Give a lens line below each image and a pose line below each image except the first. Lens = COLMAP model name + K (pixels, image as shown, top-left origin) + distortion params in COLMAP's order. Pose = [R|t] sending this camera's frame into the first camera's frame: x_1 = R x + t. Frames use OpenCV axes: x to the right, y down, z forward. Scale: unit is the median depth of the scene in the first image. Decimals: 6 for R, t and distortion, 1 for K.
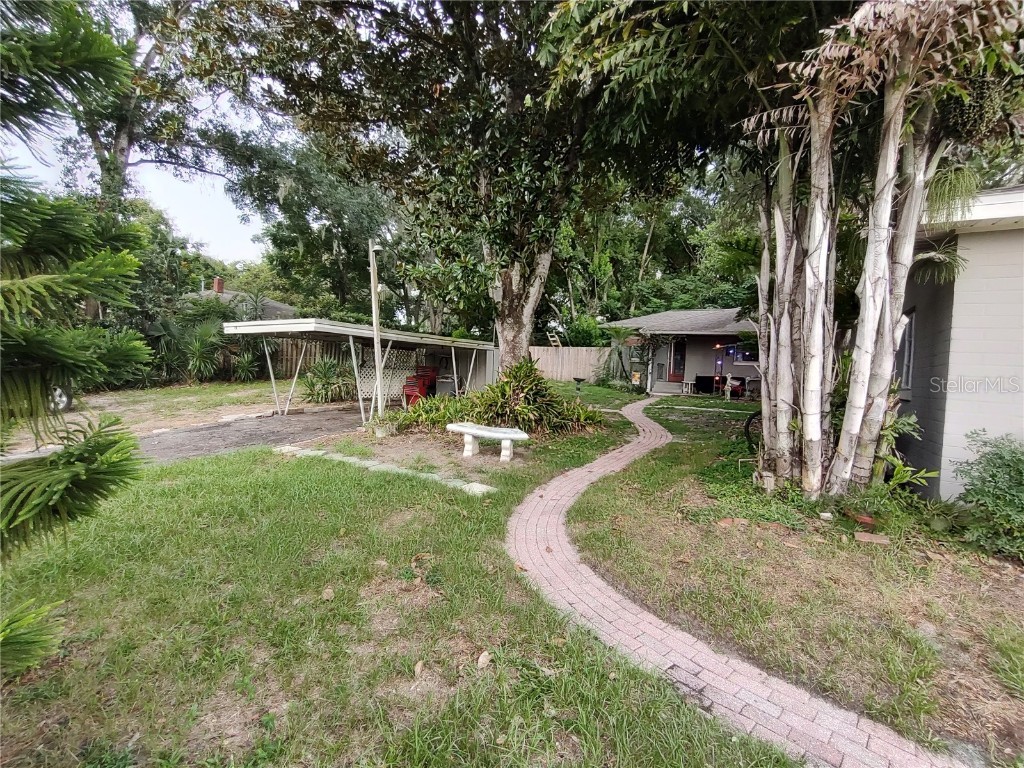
lens RADIAL K [[472.4, 0, 514.6], [0, 472.4, 380.1], [0, 0, 1]] dist [0.001514, 0.000212]
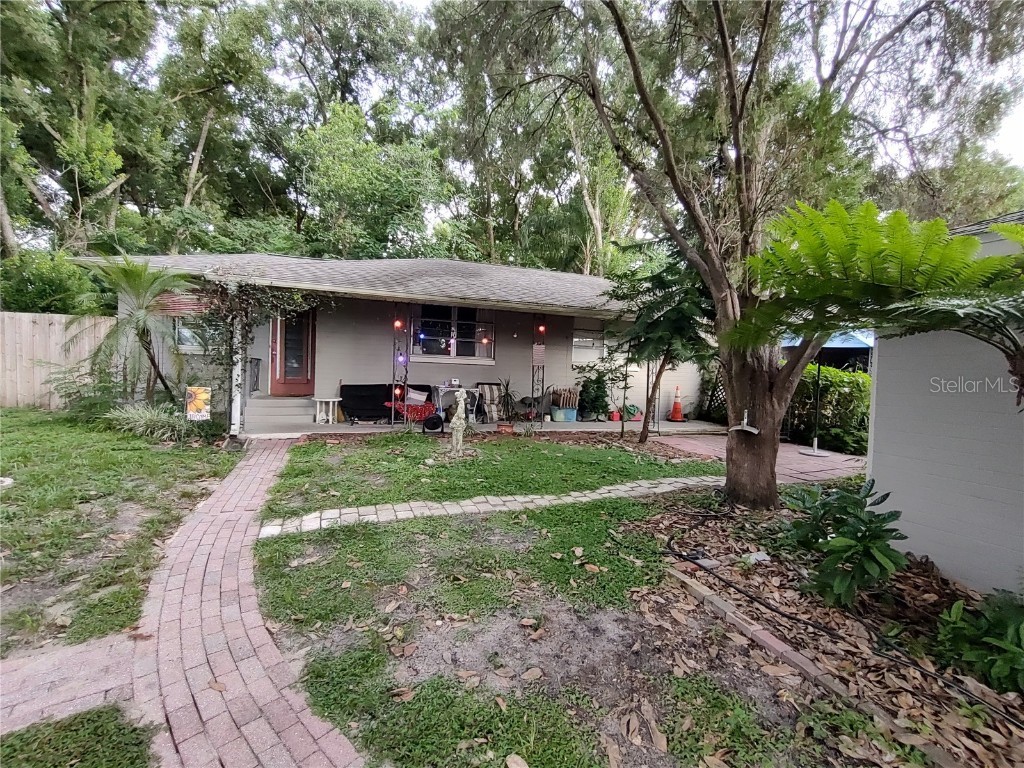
lens RADIAL K [[472.4, 0, 516.1], [0, 472.4, 378.3], [0, 0, 1]] dist [0.001514, 0.000212]
pose [[0.645710, -0.042187, 0.762416, 0.124925], [0.015763, 0.998996, 0.041927, -0.031244], [-0.763420, -0.015055, 0.645727, 0.525536]]
